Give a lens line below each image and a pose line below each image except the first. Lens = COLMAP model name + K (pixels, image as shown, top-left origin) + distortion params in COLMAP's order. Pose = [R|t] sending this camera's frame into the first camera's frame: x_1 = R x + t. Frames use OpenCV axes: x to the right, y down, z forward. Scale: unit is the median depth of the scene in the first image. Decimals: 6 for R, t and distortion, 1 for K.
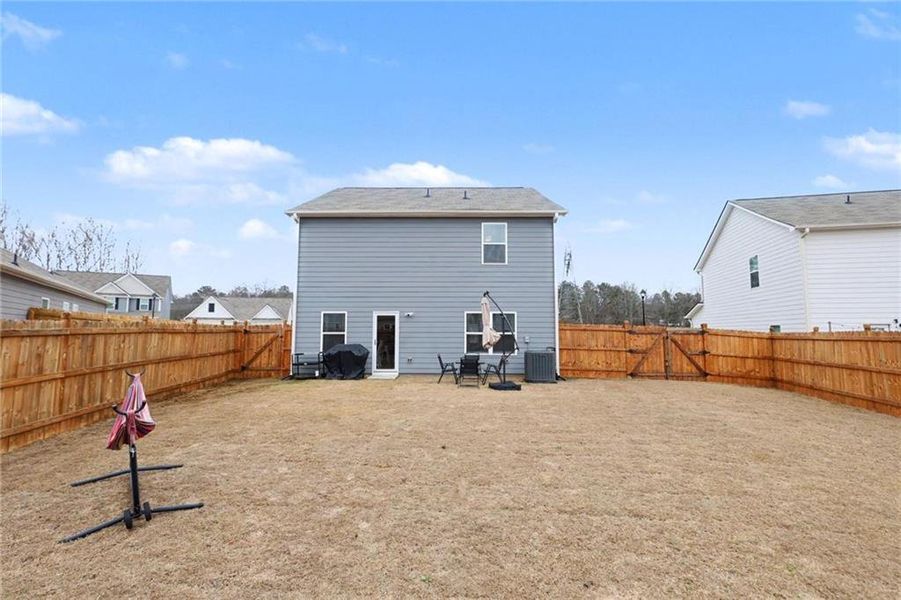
lens RADIAL K [[406.2, 0, 450.4], [0, 406.2, 300.7], [0, 0, 1]] dist [-0.001778, 0.000912]
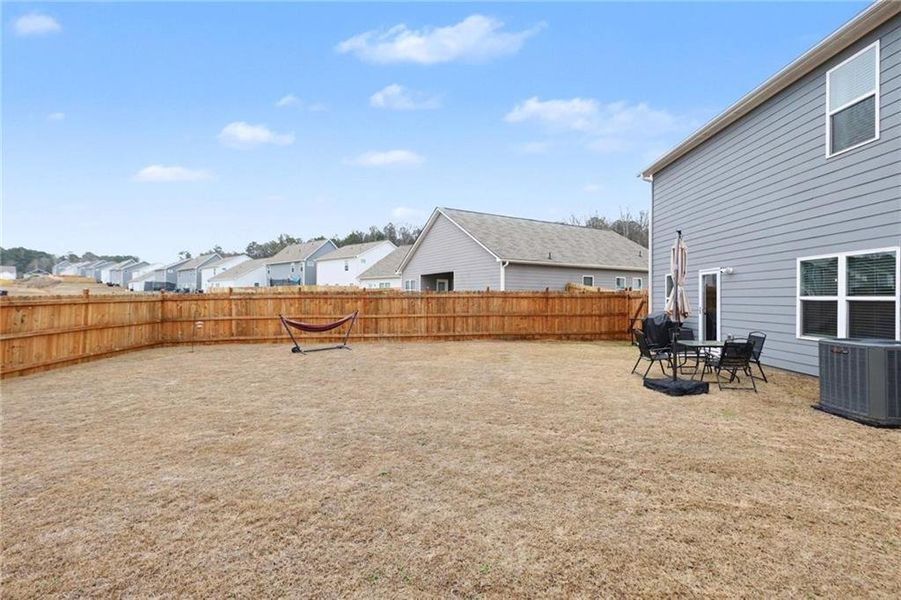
lens RADIAL K [[406.2, 0, 450.4], [0, 406.2, 294.5], [0, 0, 1]] dist [-0.001778, 0.000912]
pose [[-0.045059, -0.007216, -0.998958, 0.593648], [0.076575, 0.997007, -0.010656, 0.045266], [0.996045, -0.076975, -0.044372, 0.562227]]
